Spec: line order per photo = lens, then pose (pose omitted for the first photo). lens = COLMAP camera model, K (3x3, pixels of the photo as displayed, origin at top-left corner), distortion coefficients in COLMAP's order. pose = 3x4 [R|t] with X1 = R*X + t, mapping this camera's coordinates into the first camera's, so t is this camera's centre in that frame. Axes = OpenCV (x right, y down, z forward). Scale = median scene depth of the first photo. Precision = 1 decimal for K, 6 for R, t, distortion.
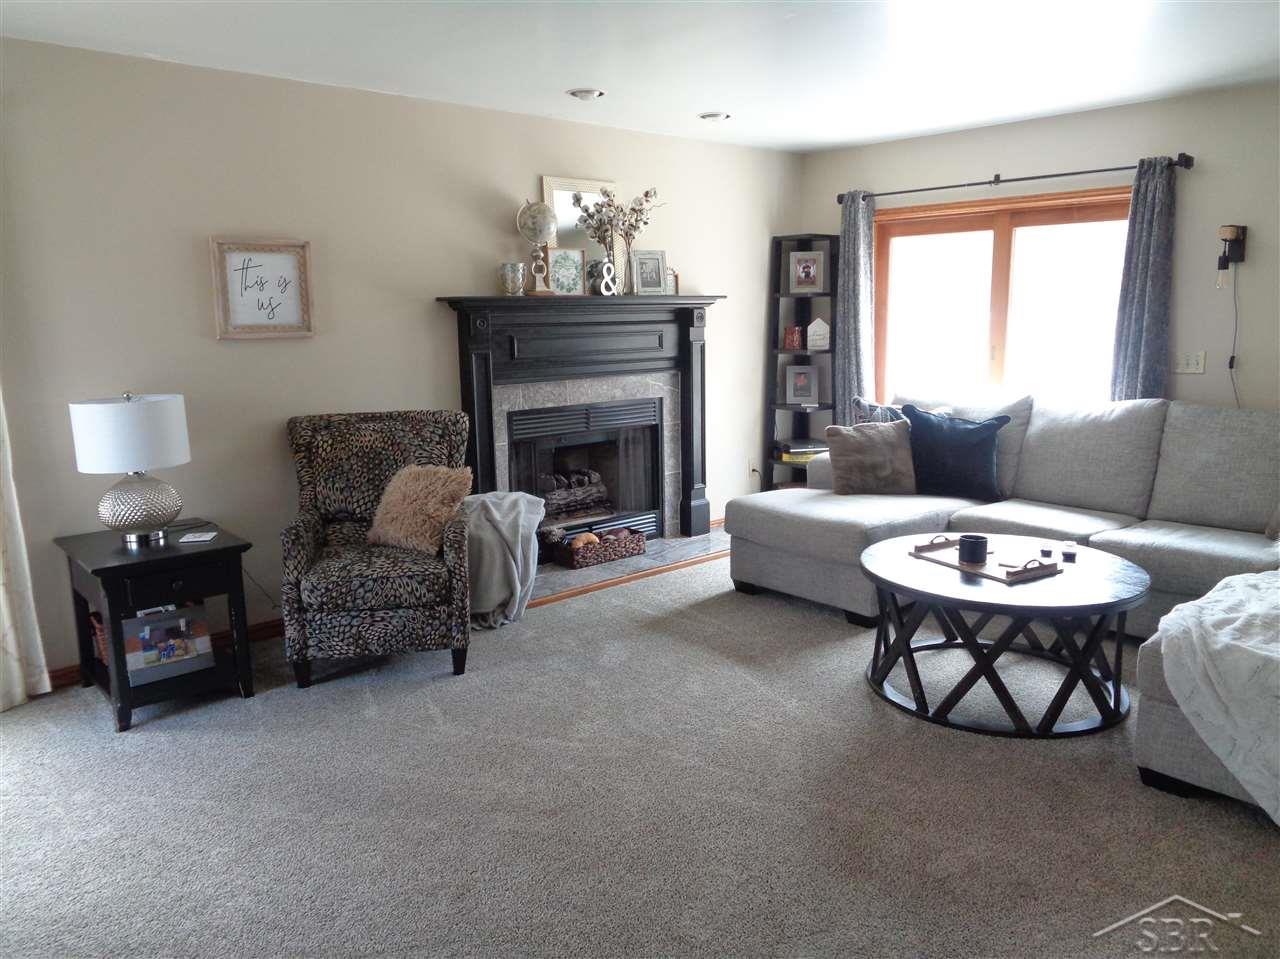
lens RADIAL K [[956.8, 0, 639.0], [0, 956.8, 474.0], [0, 0, 1]] dist [0.001899, 0.001230]
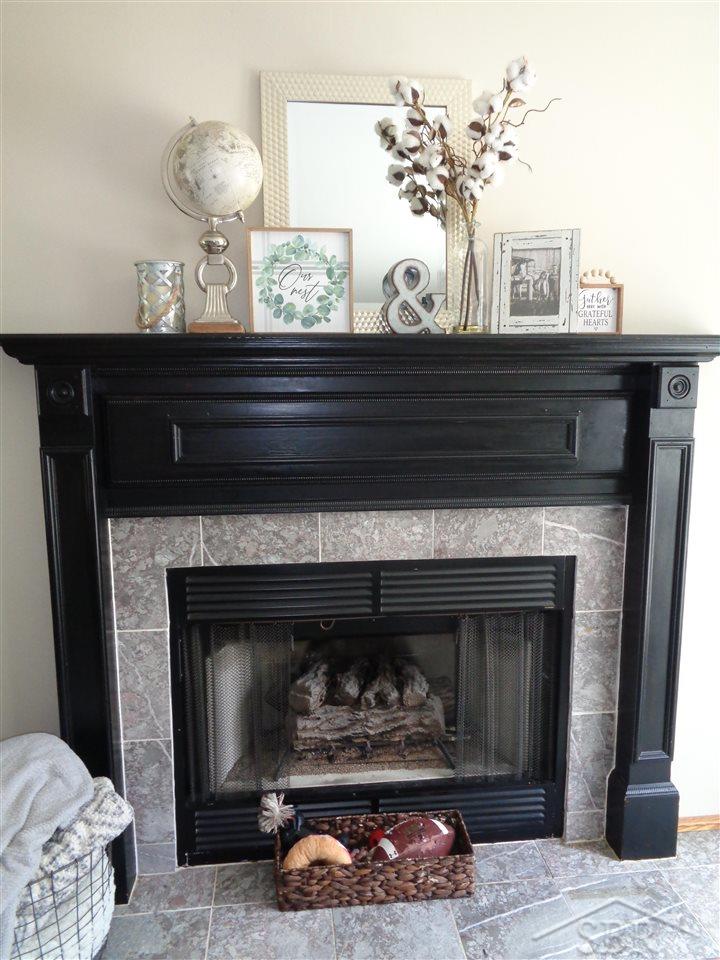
lens RADIAL K [[717.6, 0, 366.3], [0, 717.6, 484.1], [0, 0, 1]] dist [0.001899, 0.001230]
pose [[0.818925, 0.102444, -0.564683, 0.141166], [-0.106140, 0.994001, 0.026402, -0.119265], [0.564000, 0.038314, 0.824886, 0.689747]]
